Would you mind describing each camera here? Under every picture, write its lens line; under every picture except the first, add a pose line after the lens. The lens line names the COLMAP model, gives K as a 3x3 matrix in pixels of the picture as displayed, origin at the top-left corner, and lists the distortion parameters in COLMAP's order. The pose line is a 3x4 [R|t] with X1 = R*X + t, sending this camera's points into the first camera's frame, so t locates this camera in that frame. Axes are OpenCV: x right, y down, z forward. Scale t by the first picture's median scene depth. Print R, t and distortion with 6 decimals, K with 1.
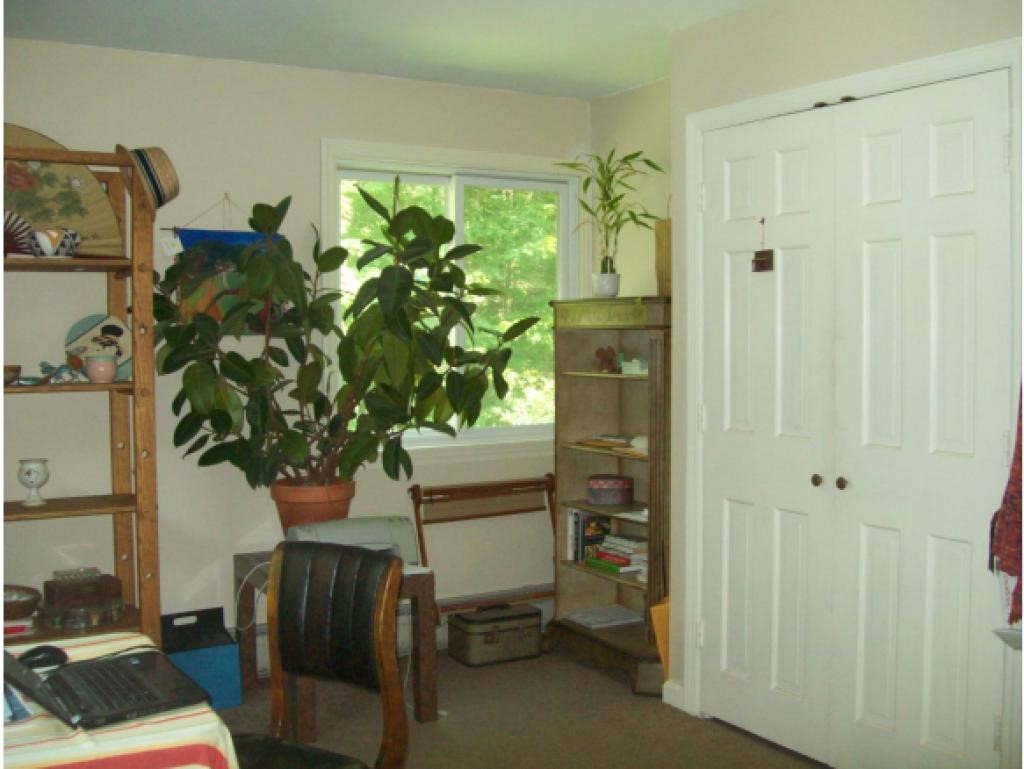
lens RADIAL K [[1097.4, 0, 512.1], [0, 1097.4, 383.8], [0, 0, 1]] dist [-0.139028, 0.000000]
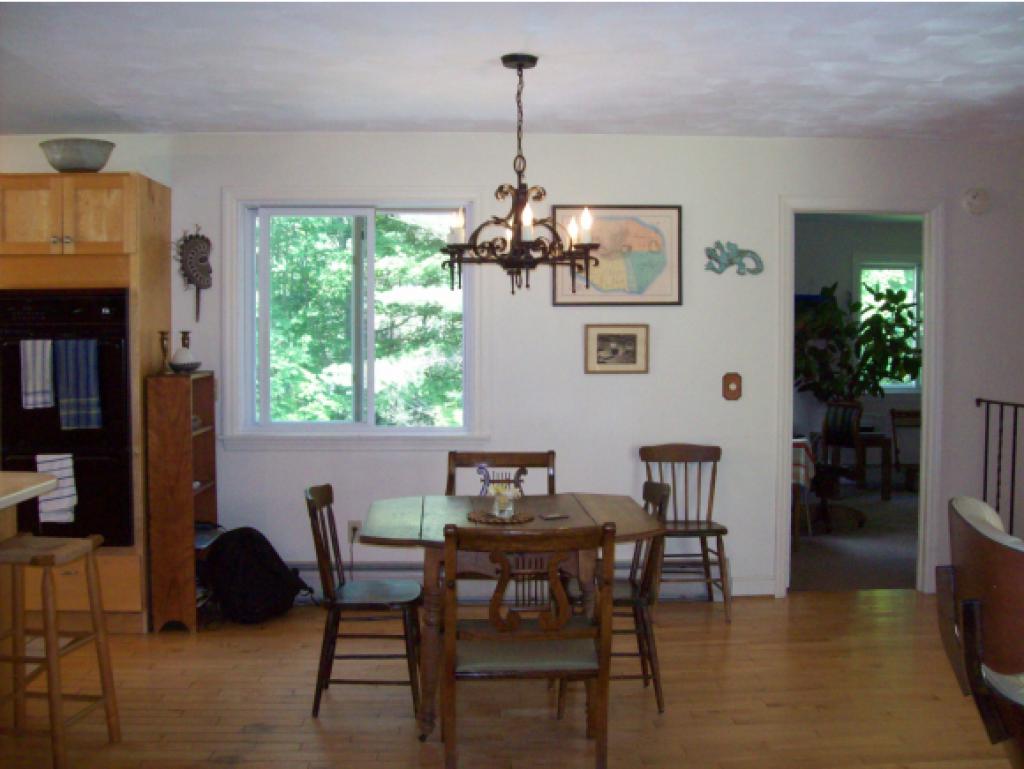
lens RADIAL K [[1177.6, 0, 511.5], [0, 1177.6, 387.7], [0, 0, 1]] dist [-0.252681, 0.000000]
pose [[0.879588, 0.025532, -0.475050, 0.361812], [-0.030203, 0.999541, -0.002202, 0.085803], [0.474776, 0.016285, 0.879956, -1.512953]]
